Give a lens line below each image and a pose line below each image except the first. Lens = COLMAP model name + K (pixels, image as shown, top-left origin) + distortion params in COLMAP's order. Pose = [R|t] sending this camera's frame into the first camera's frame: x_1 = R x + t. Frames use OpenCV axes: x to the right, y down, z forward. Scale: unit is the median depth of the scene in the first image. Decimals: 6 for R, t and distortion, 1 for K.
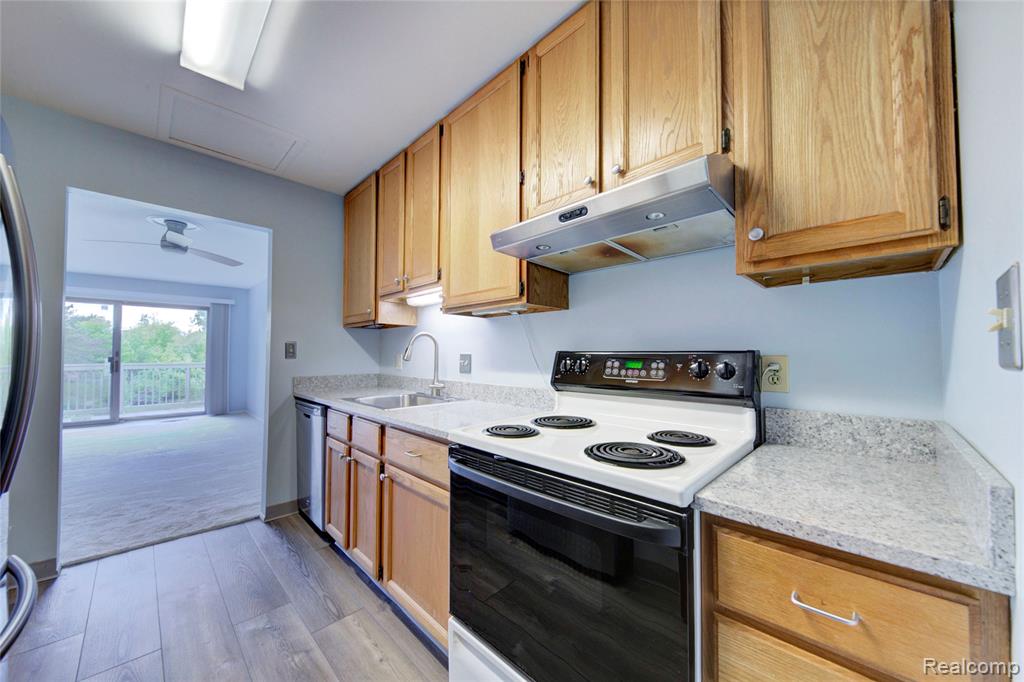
lens RADIAL K [[354.4, 0, 496.8], [0, 354.4, 347.2], [0, 0, 1]] dist [-0.001556, -0.000286]
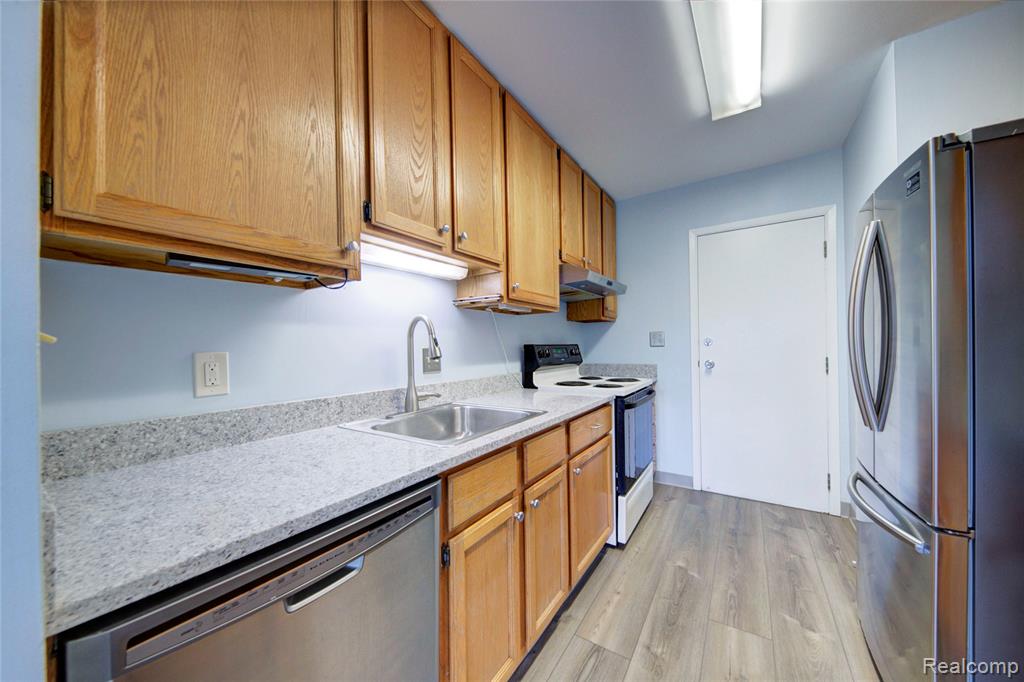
lens RADIAL K [[354.4, 0, 511.6], [0, 354.4, 348.3], [0, 0, 1]] dist [-0.001556, -0.000286]
pose [[-0.203524, -0.007235, 0.979043, -1.291681], [-0.005920, 0.999964, 0.006159, 0.019071], [-0.979052, -0.004542, -0.203559, 1.436008]]
